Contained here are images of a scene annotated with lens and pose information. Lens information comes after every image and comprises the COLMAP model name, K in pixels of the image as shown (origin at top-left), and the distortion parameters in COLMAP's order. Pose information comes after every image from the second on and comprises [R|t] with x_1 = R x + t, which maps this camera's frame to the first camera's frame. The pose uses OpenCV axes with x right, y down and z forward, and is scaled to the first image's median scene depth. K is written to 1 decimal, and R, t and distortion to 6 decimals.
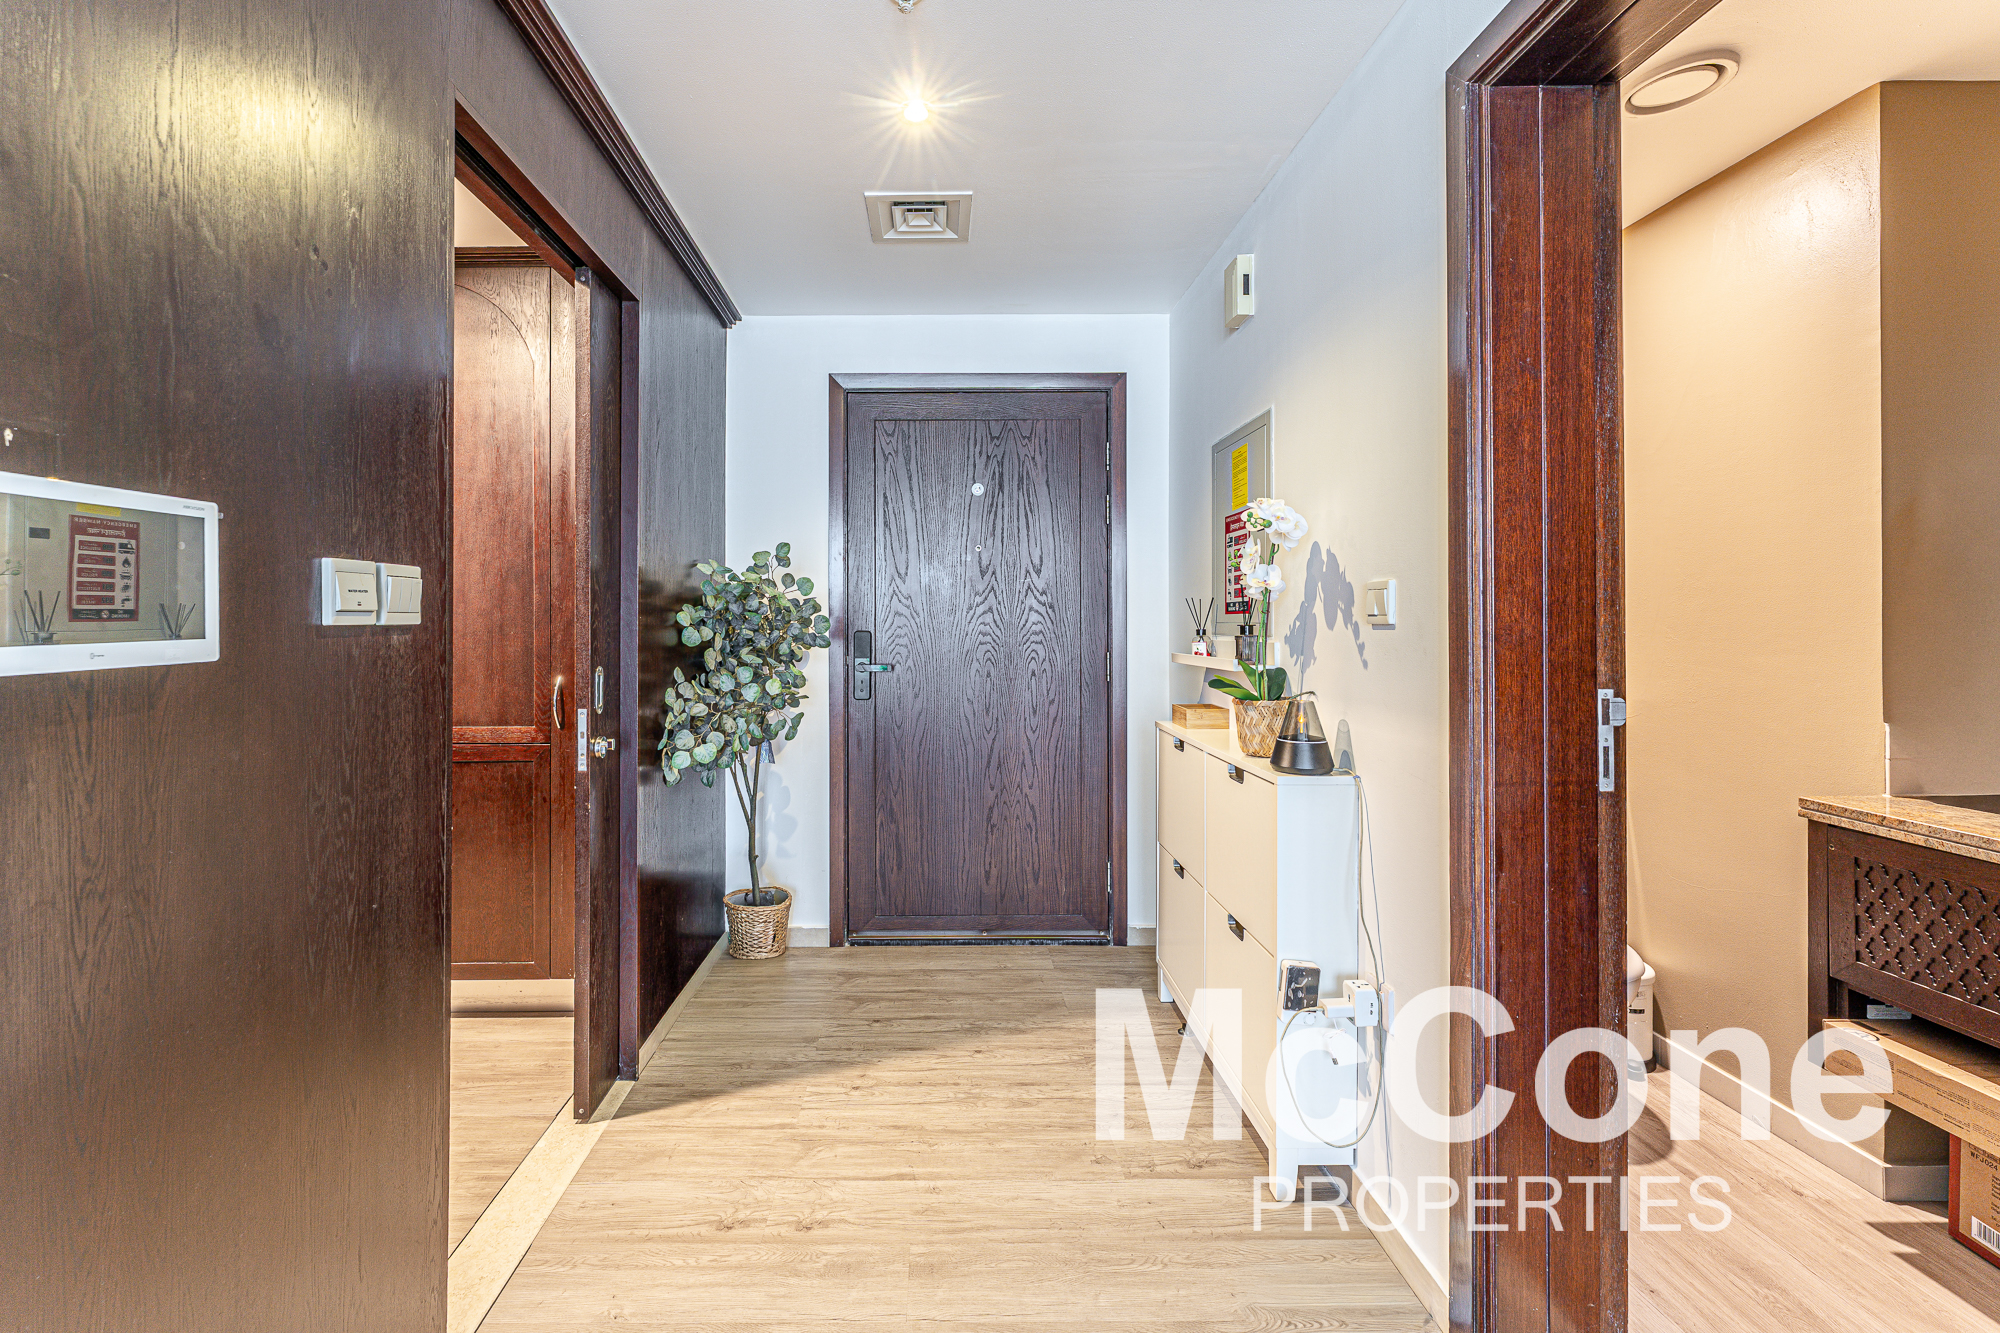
lens RADIAL K [[789.6, 0, 981.5], [0, 789.6, 627.3], [0, 0, 1]] dist [0.000459, -0.000449]
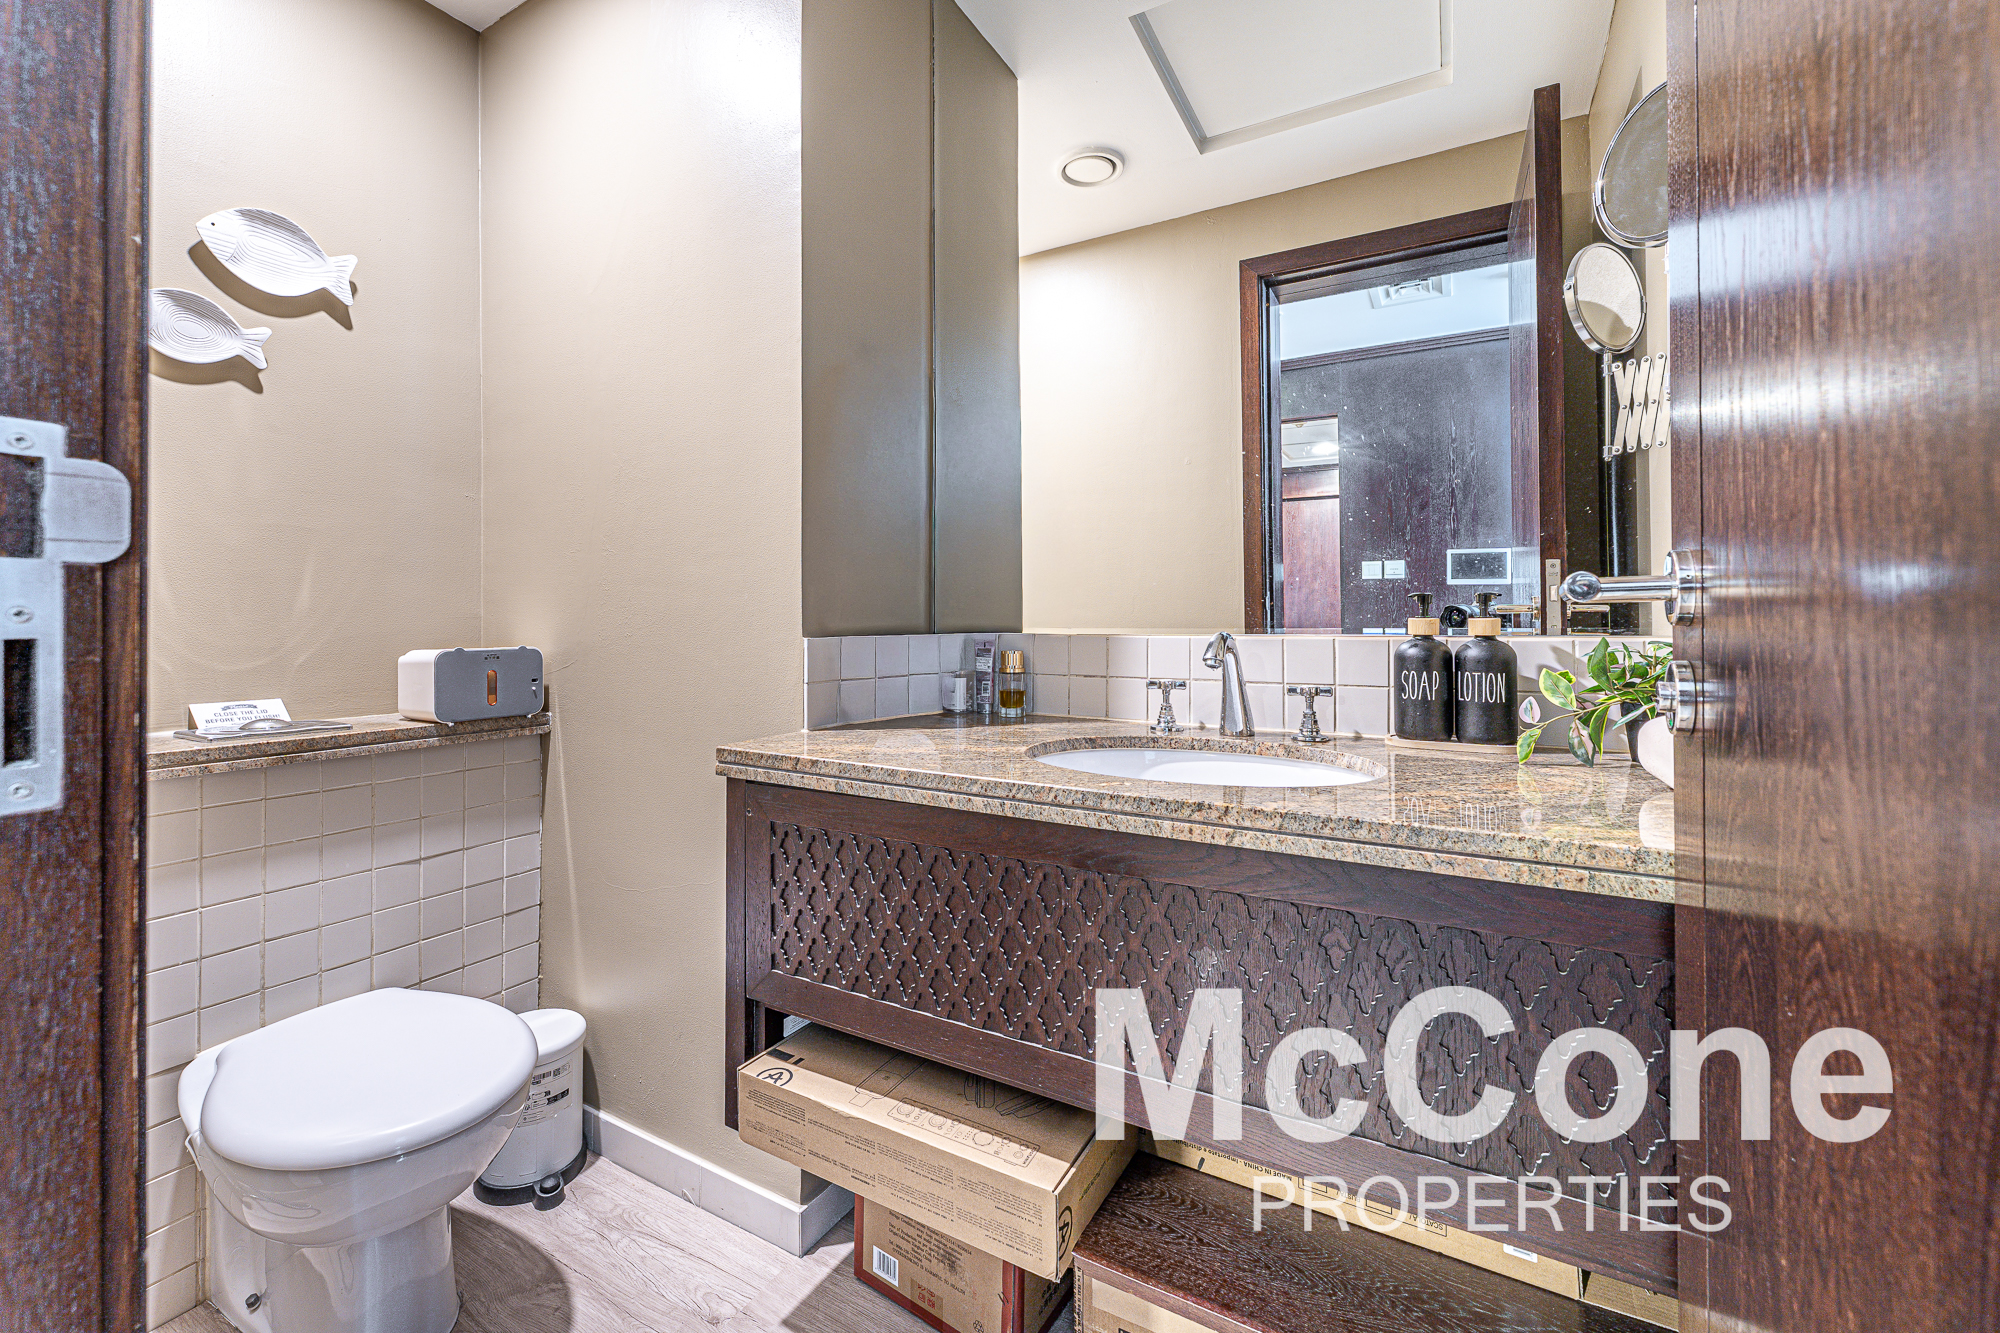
lens RADIAL K [[789.6, 0, 981.5], [0, 789.6, 627.3], [0, 0, 1]] dist [0.000459, -0.000449]
pose [[0.496462, 0.004005, 0.868049, 0.599088], [-0.003591, 0.999990, -0.002560, 0.121182], [-0.868051, -0.001846, 0.496472, 0.497003]]
